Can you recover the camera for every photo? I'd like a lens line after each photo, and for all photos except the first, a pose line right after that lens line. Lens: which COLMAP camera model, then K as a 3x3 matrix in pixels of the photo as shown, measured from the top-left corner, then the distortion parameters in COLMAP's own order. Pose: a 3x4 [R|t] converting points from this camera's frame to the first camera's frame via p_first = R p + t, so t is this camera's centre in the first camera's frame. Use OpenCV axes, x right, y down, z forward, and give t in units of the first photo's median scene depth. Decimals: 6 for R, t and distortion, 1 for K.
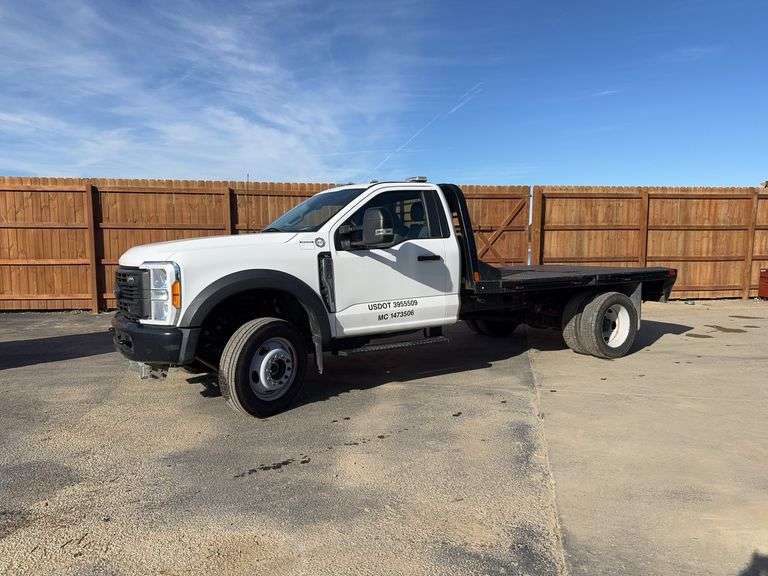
lens RADIAL K [[560.8, 0, 385.6], [0, 560.8, 312.8], [0, 0, 1]] dist [0.035936, -0.043781]
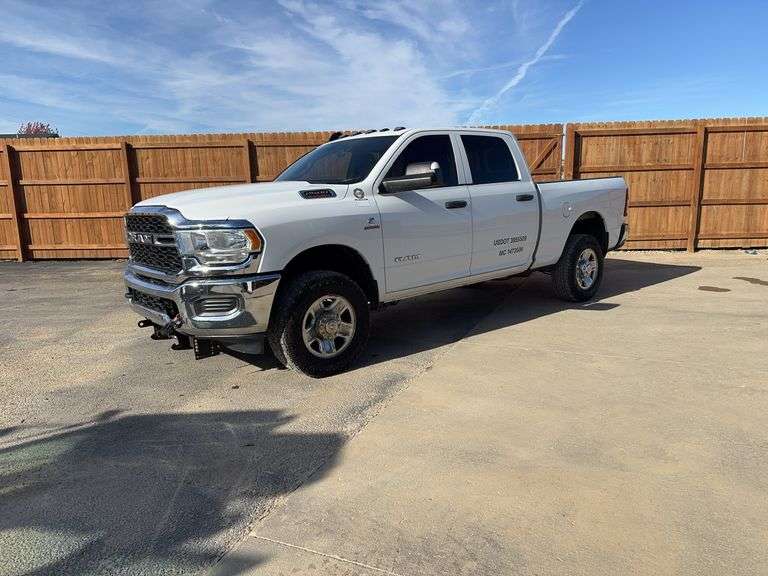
lens RADIAL K [[560.8, 0, 385.6], [0, 560.8, 312.8], [0, 0, 1]] dist [0.035936, -0.043781]
pose [[0.979498, 0.021554, -0.200299, 0.181902], [-0.003299, 0.995843, 0.091026, -0.001749], [0.201428, -0.088499, 0.975497, 0.017377]]
